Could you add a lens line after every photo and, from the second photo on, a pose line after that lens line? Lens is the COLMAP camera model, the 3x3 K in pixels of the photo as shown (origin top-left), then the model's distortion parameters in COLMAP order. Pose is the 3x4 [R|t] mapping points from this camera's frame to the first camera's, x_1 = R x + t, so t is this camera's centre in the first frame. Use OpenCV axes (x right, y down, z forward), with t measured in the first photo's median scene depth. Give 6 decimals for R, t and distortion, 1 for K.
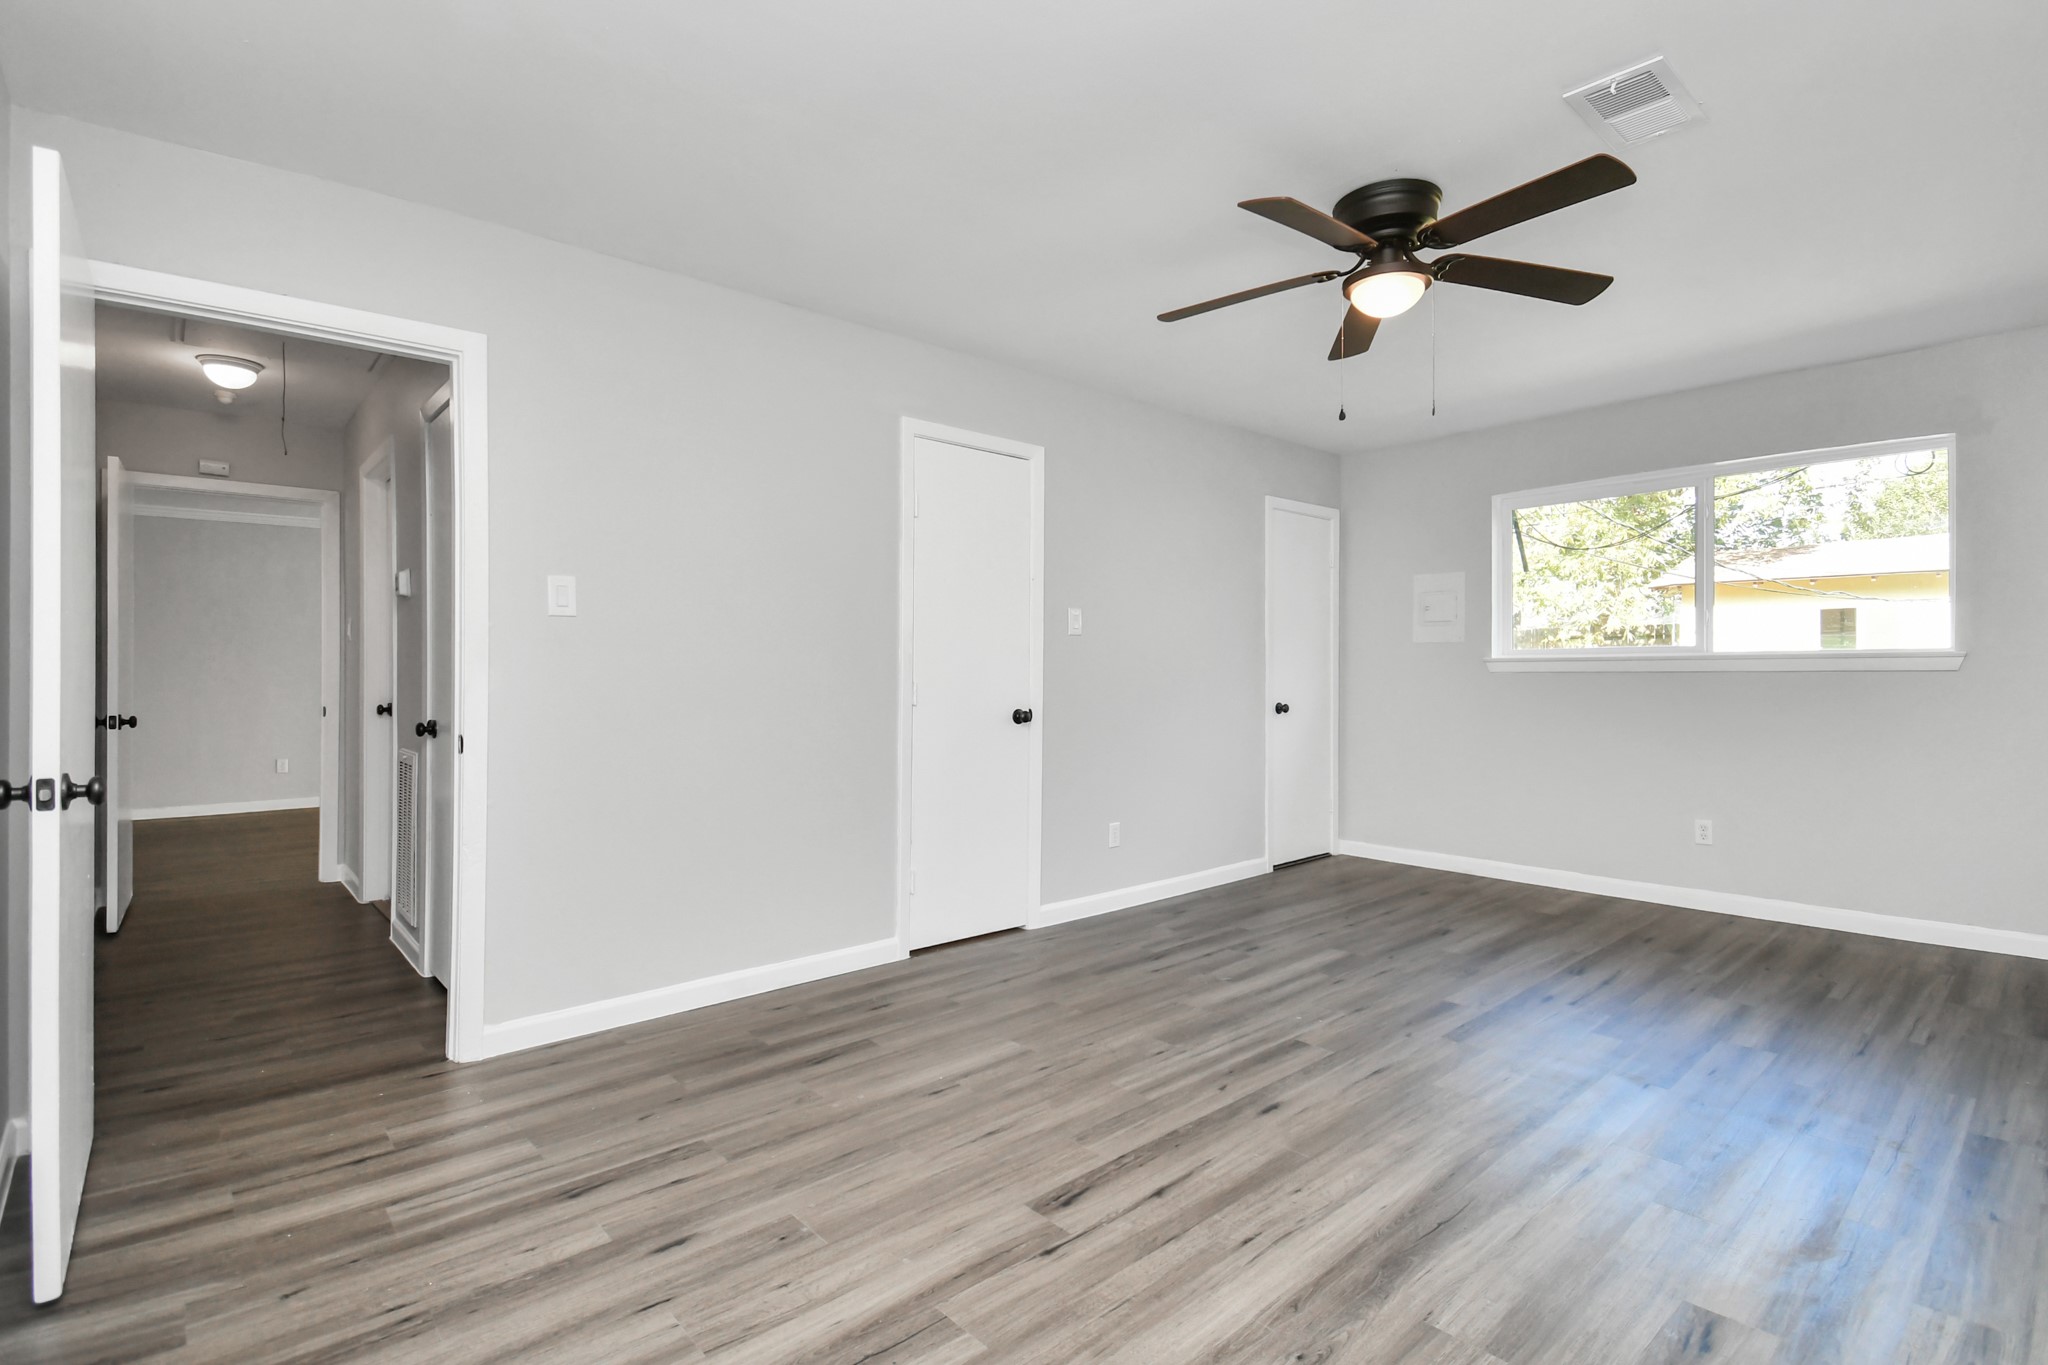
lens RADIAL K [[942.7, 0, 1024.5], [0, 942.7, 668.7], [0, 0, 1]] dist [-0.004633, -0.010689]
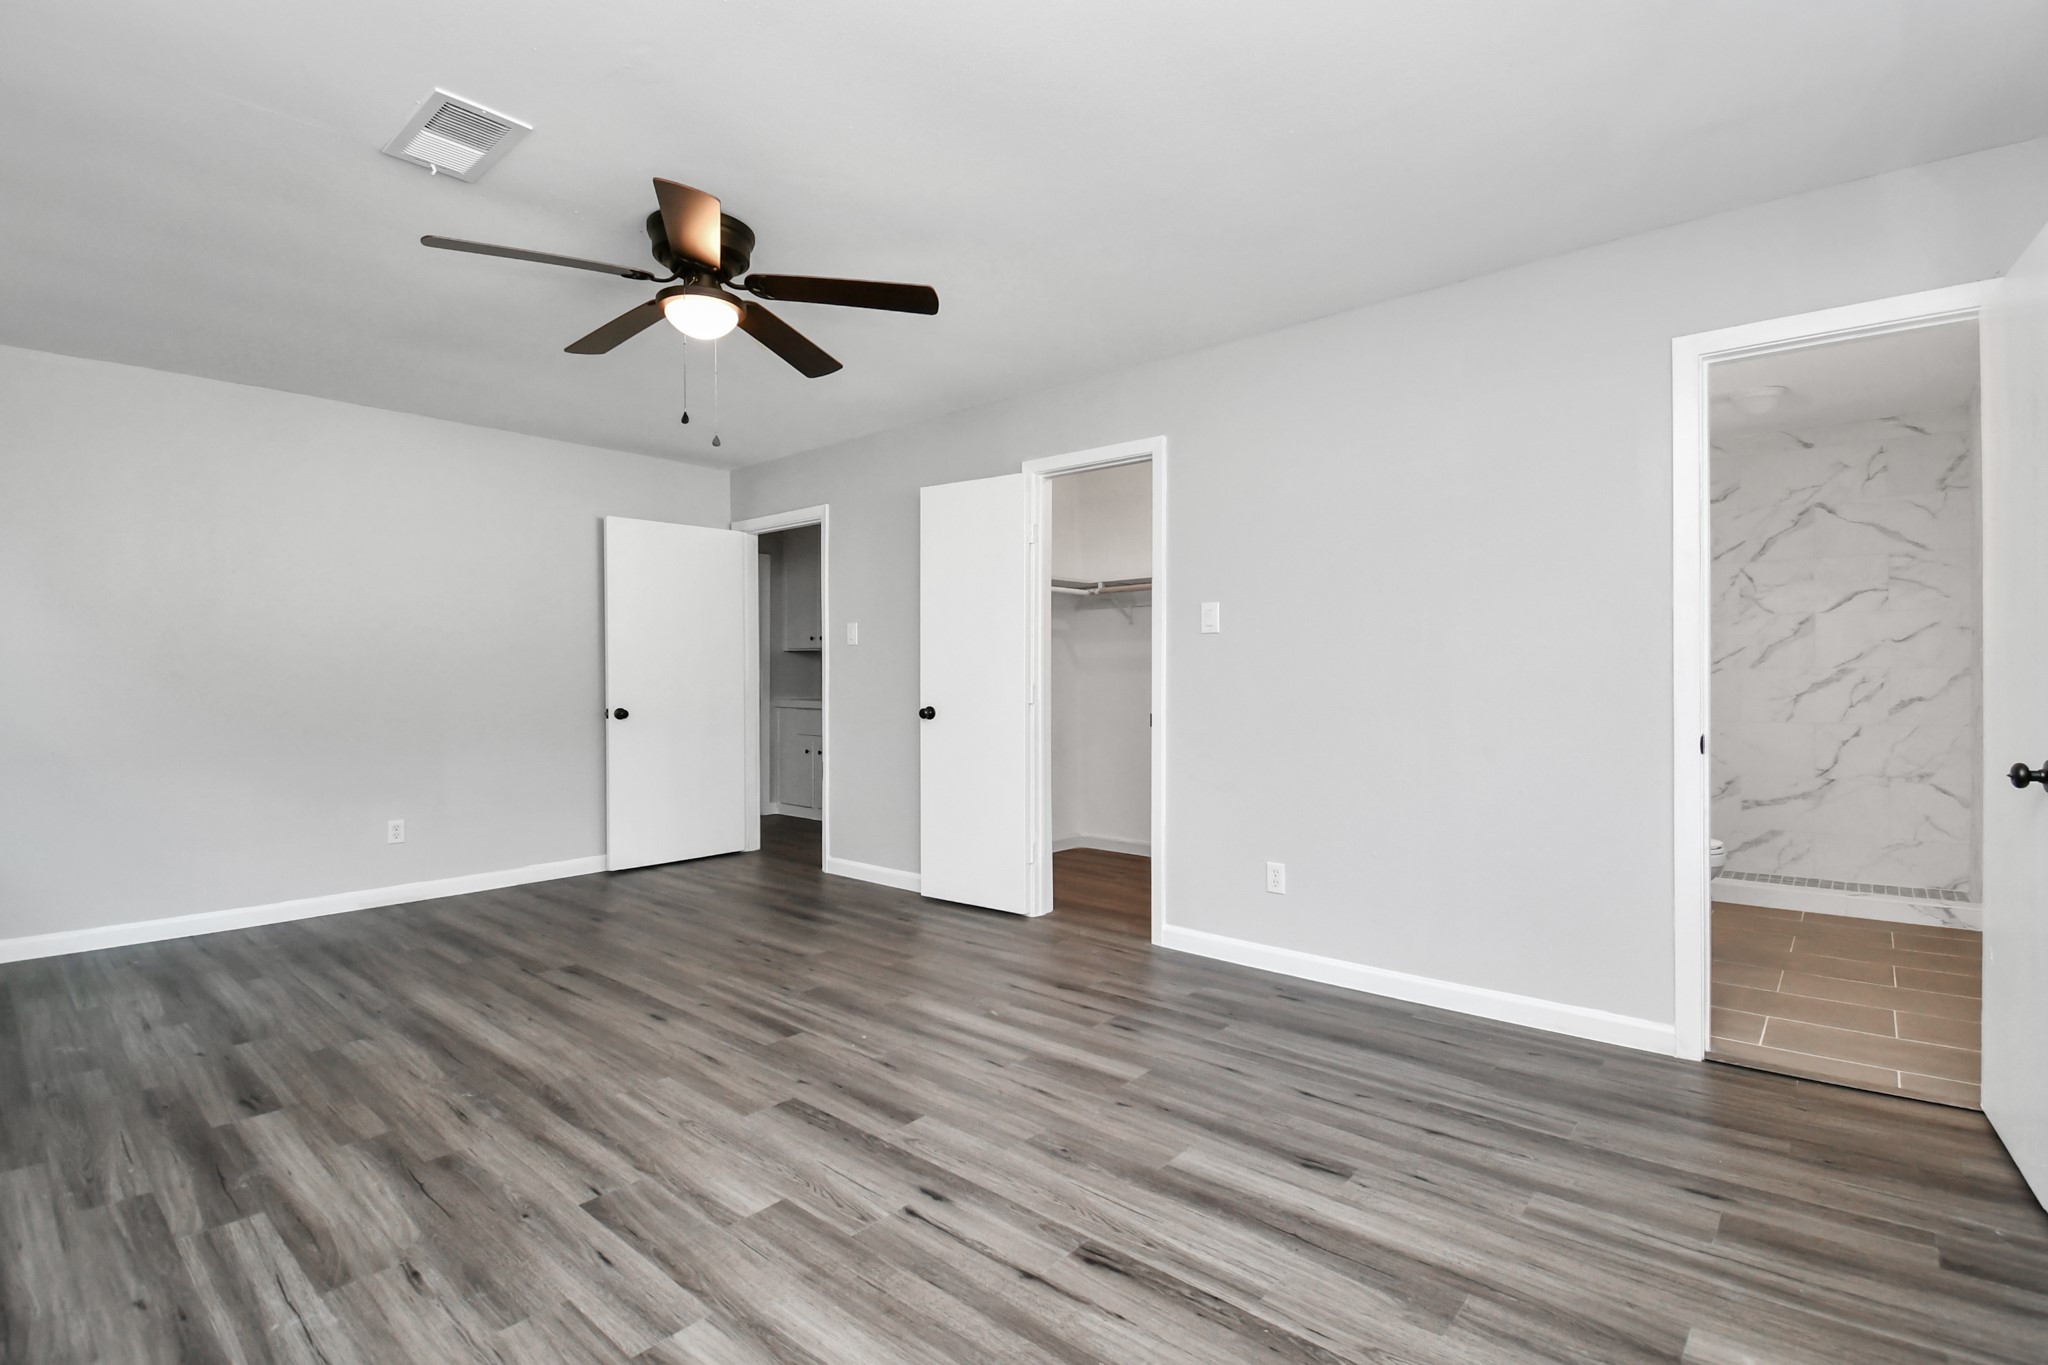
lens RADIAL K [[908.5, 0, 1057.7], [0, 908.5, 672.8], [0, 0, 1]] dist [-0.006016, -0.002862]
pose [[0.189091, 0.002015, -0.981957, 1.424541], [0.007235, 0.999968, 0.003445, 0.000433], [0.981933, -0.007756, 0.189071, 1.183929]]
